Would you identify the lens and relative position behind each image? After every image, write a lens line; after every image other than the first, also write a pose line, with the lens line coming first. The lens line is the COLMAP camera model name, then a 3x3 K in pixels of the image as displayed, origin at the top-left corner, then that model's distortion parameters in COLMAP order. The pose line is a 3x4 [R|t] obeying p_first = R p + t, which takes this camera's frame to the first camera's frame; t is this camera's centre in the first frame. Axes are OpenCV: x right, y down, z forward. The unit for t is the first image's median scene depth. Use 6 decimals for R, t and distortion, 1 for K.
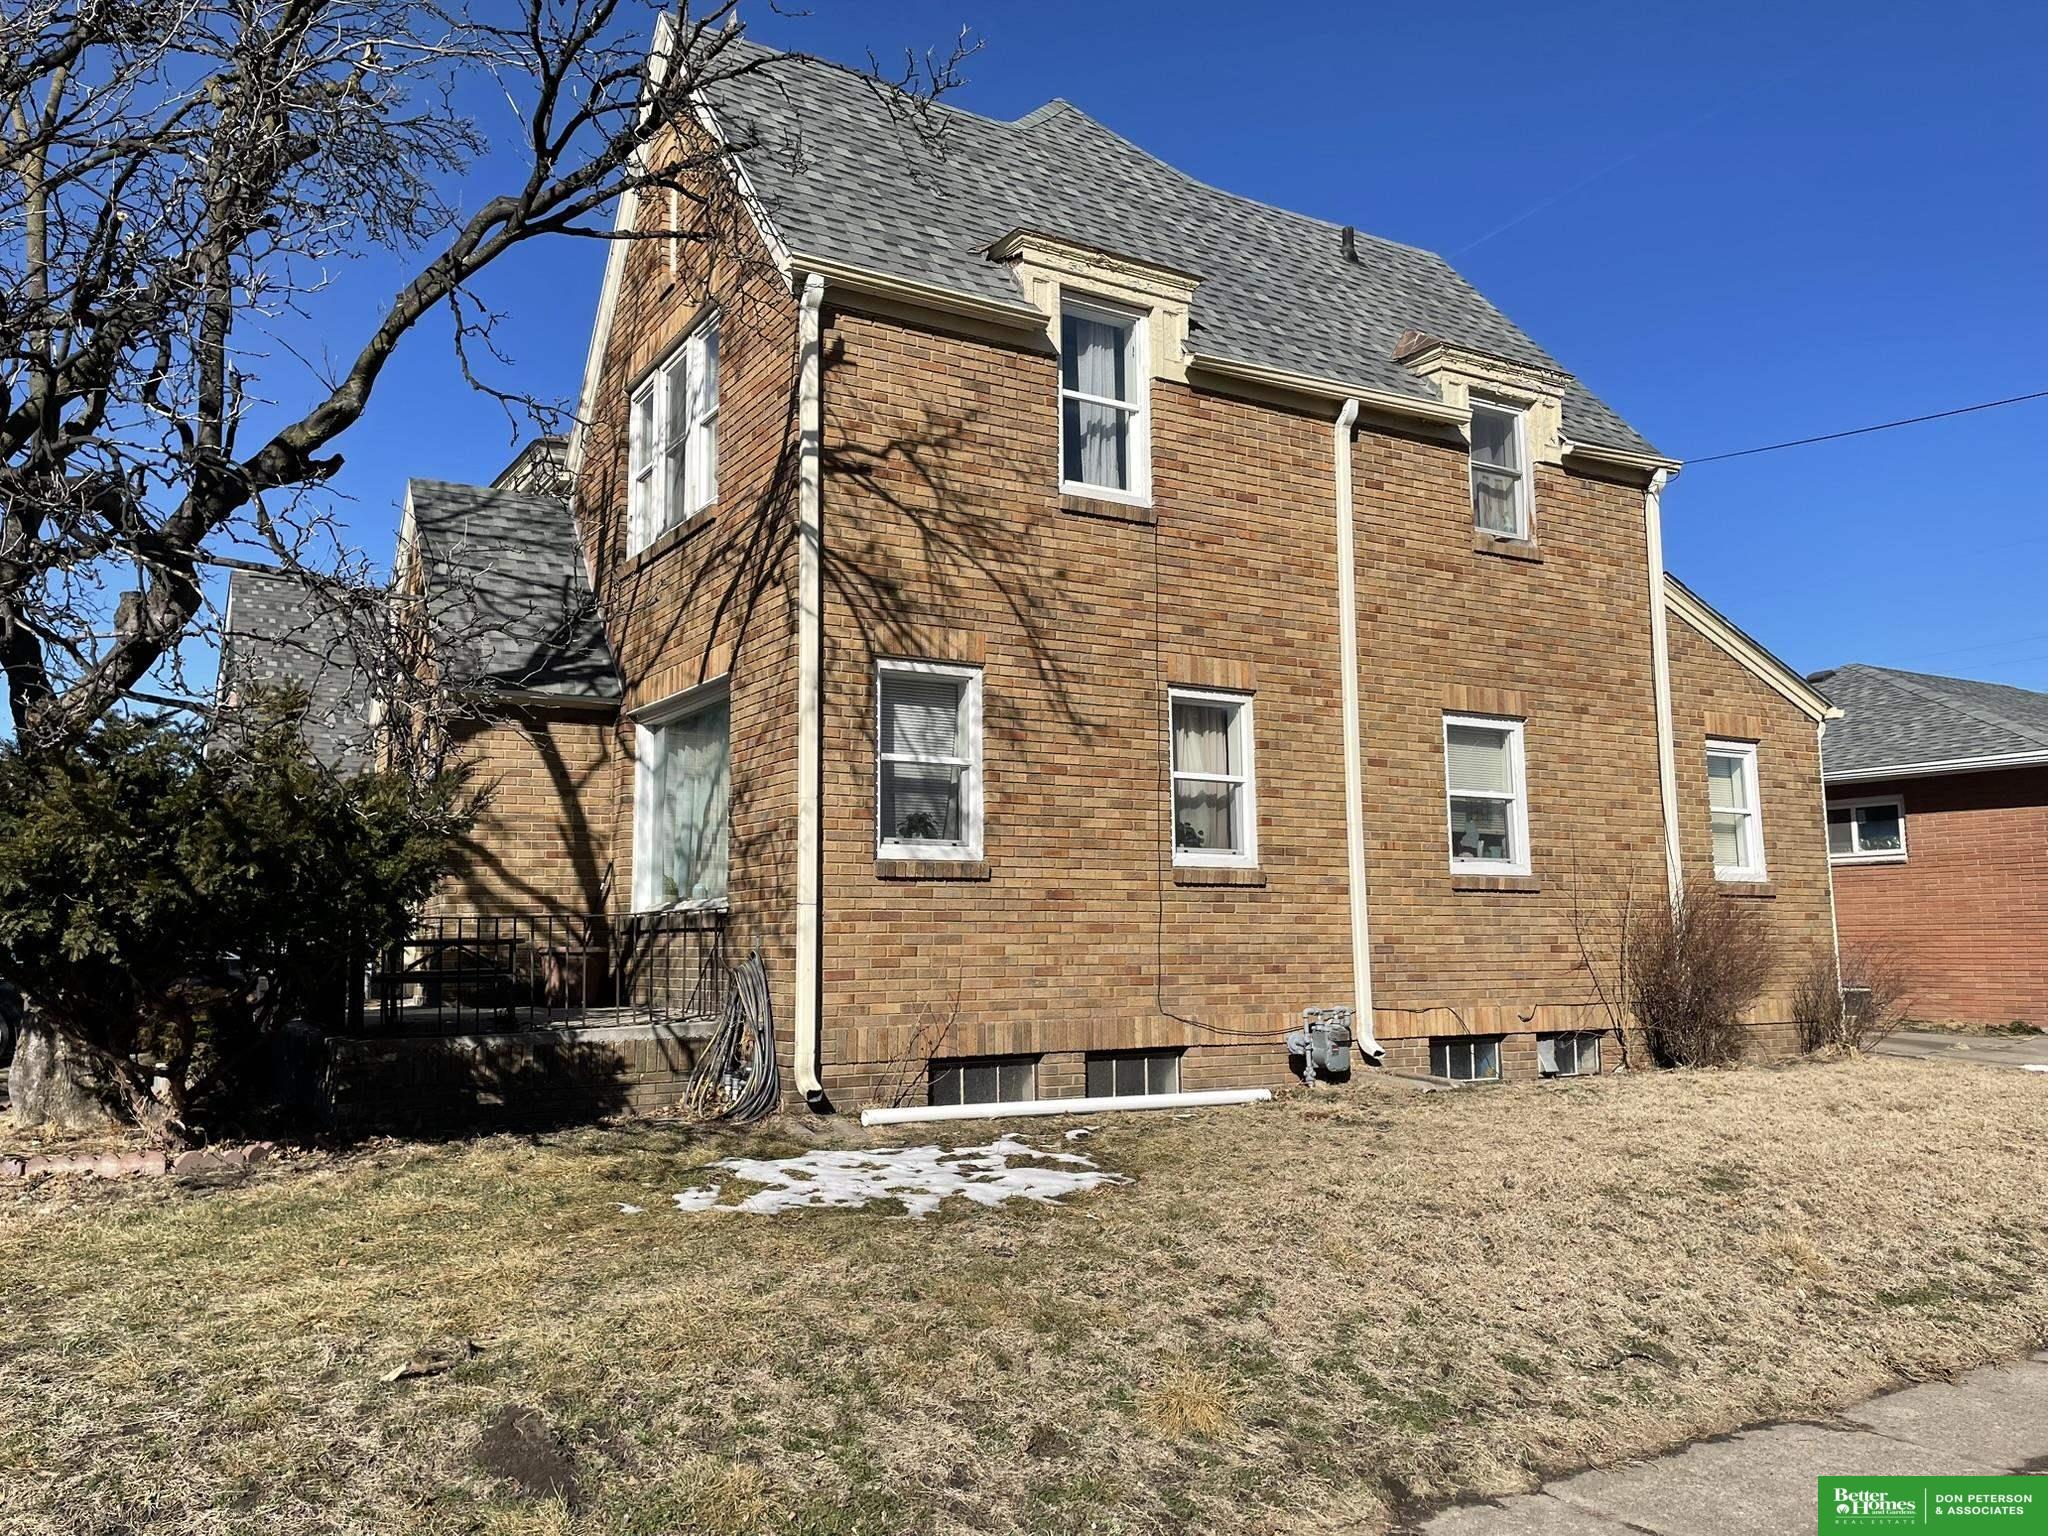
lens RADIAL K [[1534.7, 0, 1020.8], [0, 1534.7, 780.8], [0, 0, 1]] dist [0.051326, -0.069649]
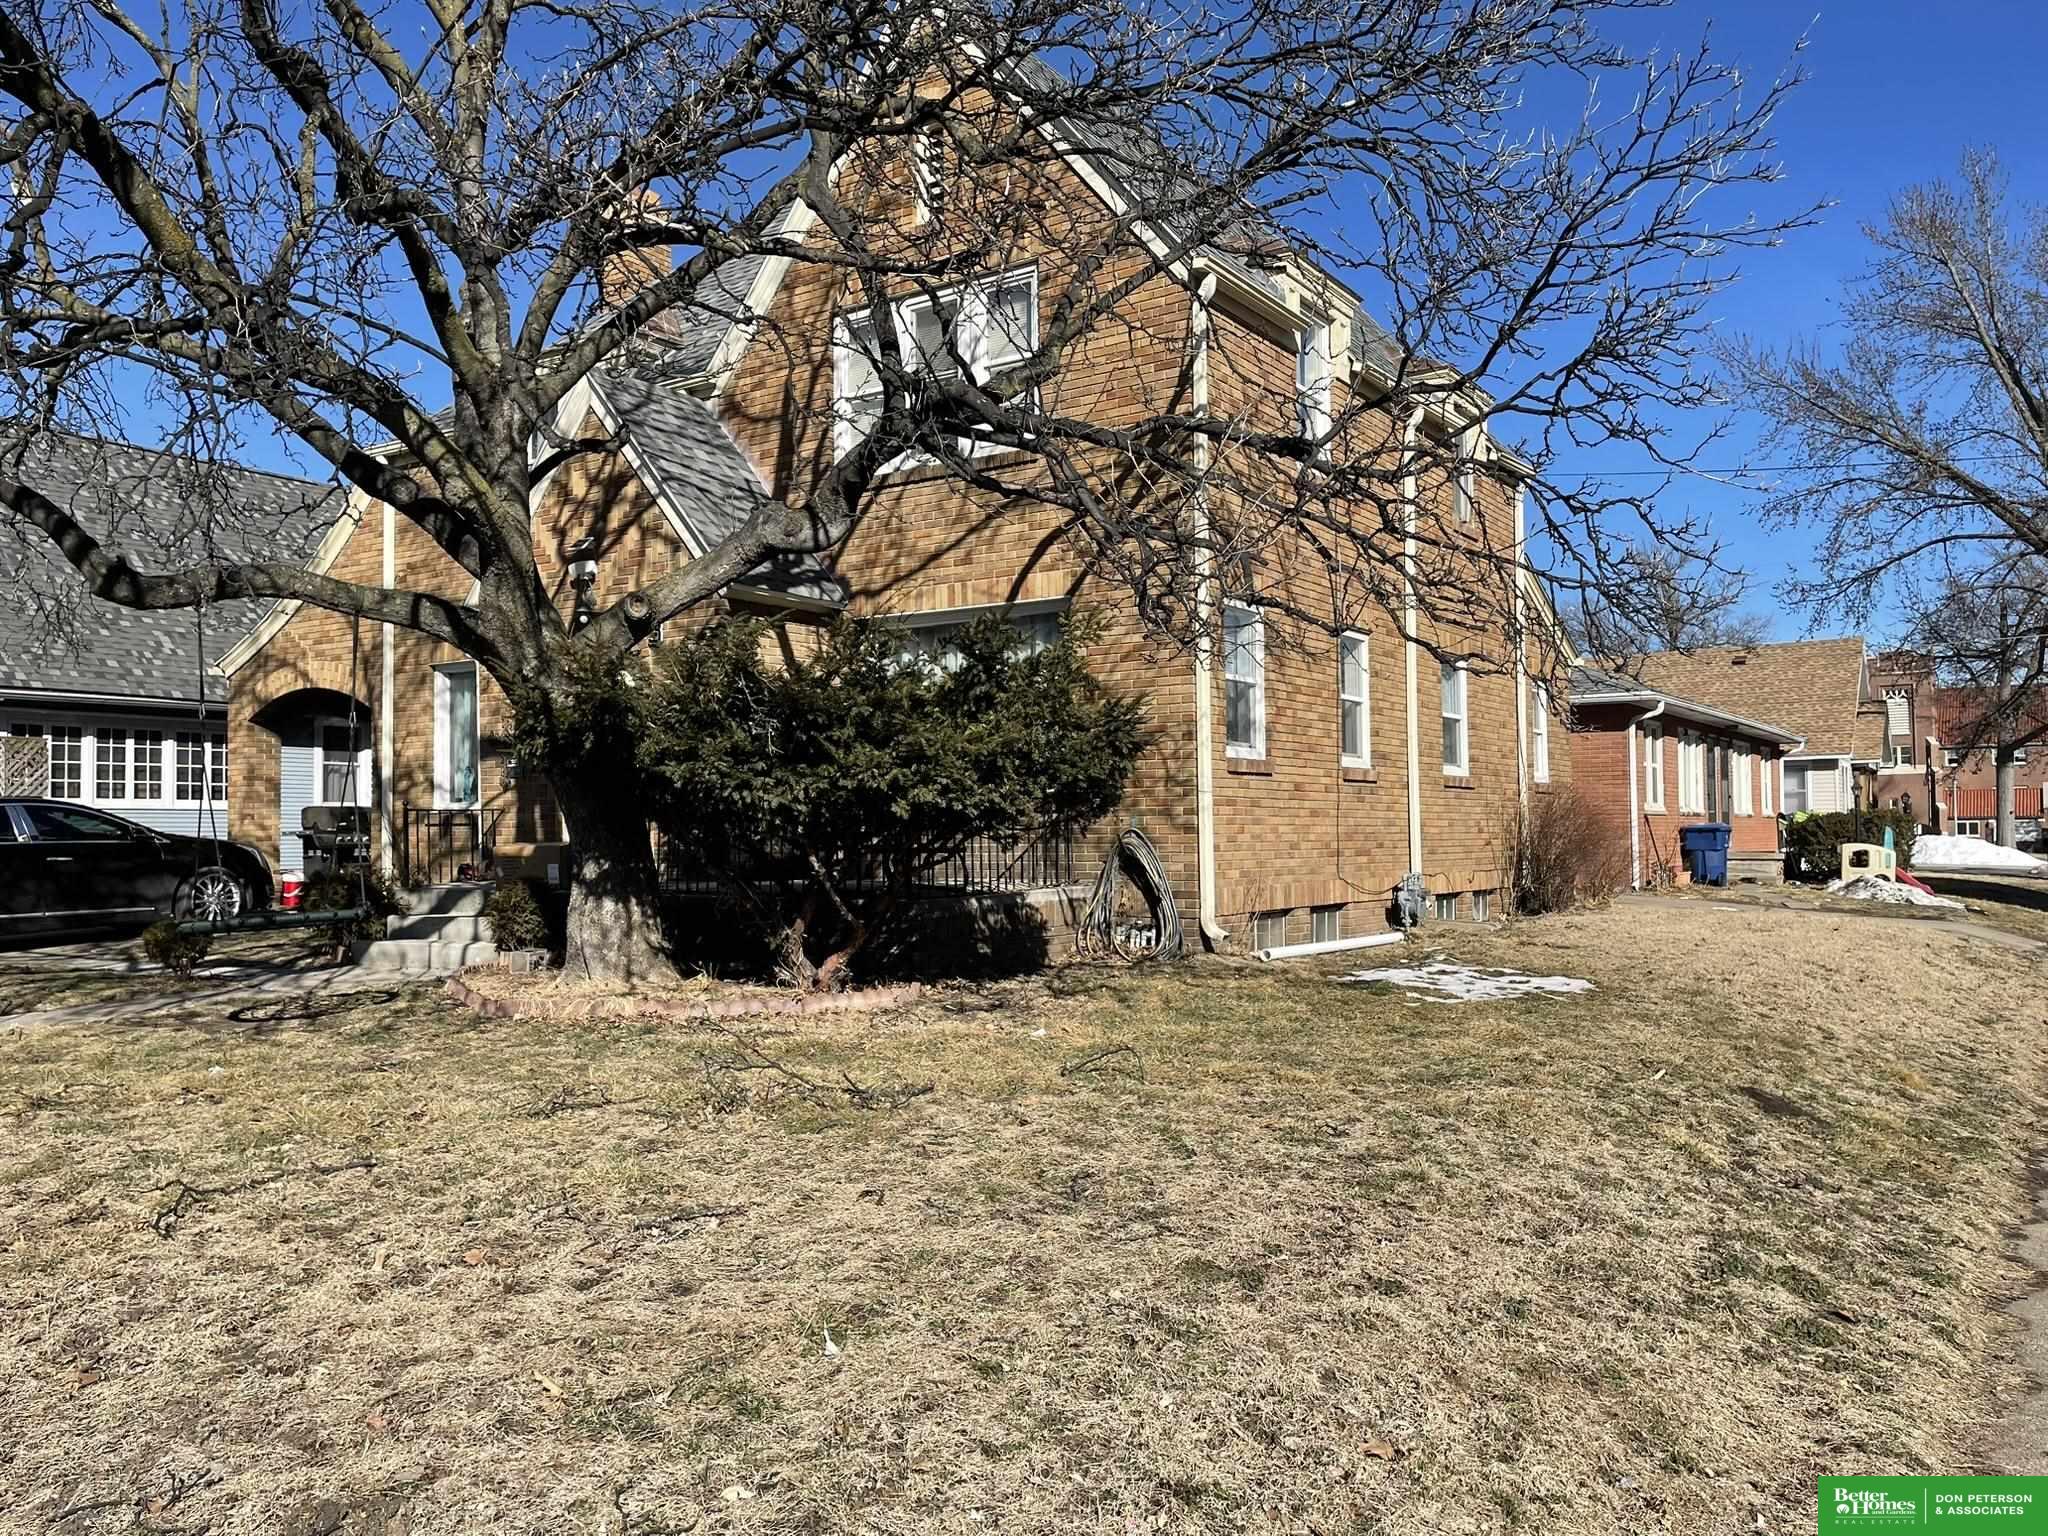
lens RADIAL K [[1534.7, 0, 967.6], [0, 1534.7, 832.1], [0, 0, 1]] dist [0.051326, -0.069649]
pose [[0.915734, 0.003416, 0.401770, -0.683483], [-0.045100, 0.994518, 0.094339, 0.002171], [-0.399245, -0.104509, 0.910868, -0.065836]]
